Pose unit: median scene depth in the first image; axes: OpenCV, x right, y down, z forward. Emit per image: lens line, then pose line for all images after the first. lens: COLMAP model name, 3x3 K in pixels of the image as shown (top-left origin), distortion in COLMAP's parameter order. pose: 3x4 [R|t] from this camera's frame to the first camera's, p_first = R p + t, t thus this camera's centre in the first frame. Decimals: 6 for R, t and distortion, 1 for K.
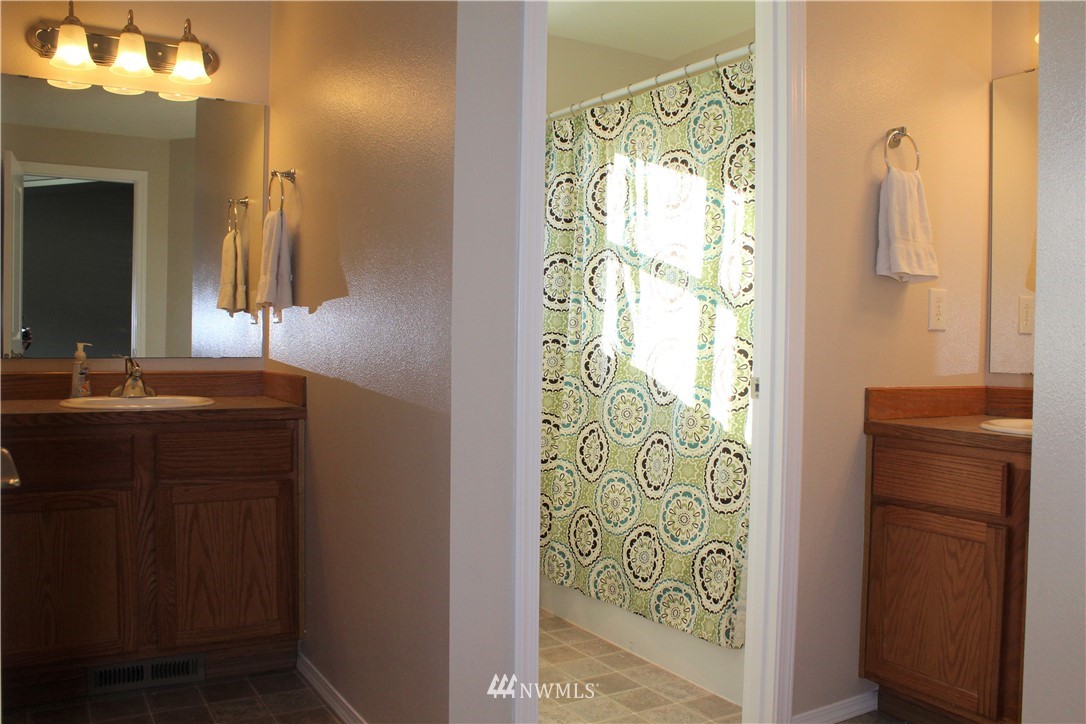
lens RADIAL K [[904.7, 0, 543.0], [0, 904.7, 362.0], [0, 0, 1]] dist [-0.166354, 0.147201]
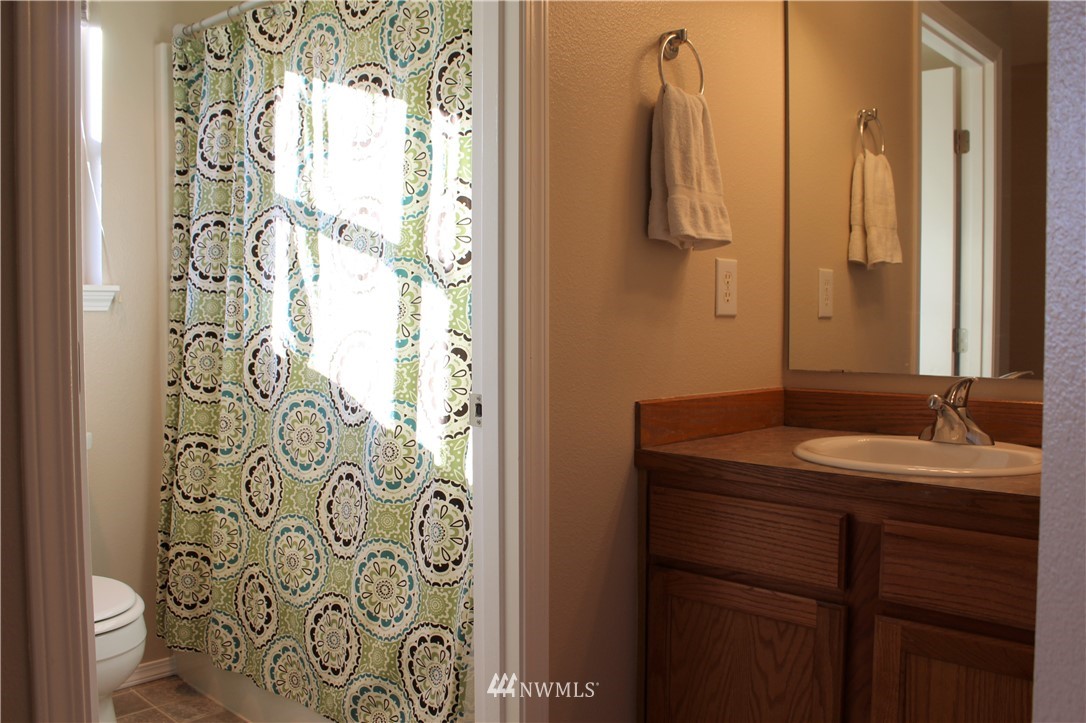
lens RADIAL K [[904.7, 0, 543.0], [0, 904.7, 361.5], [0, 0, 1]] dist [-0.166354, 0.147201]
pose [[0.957871, -0.026584, 0.285965, 0.081303], [0.018950, 0.999387, 0.029431, -0.021376], [-0.286572, -0.022772, 0.957788, 0.301102]]
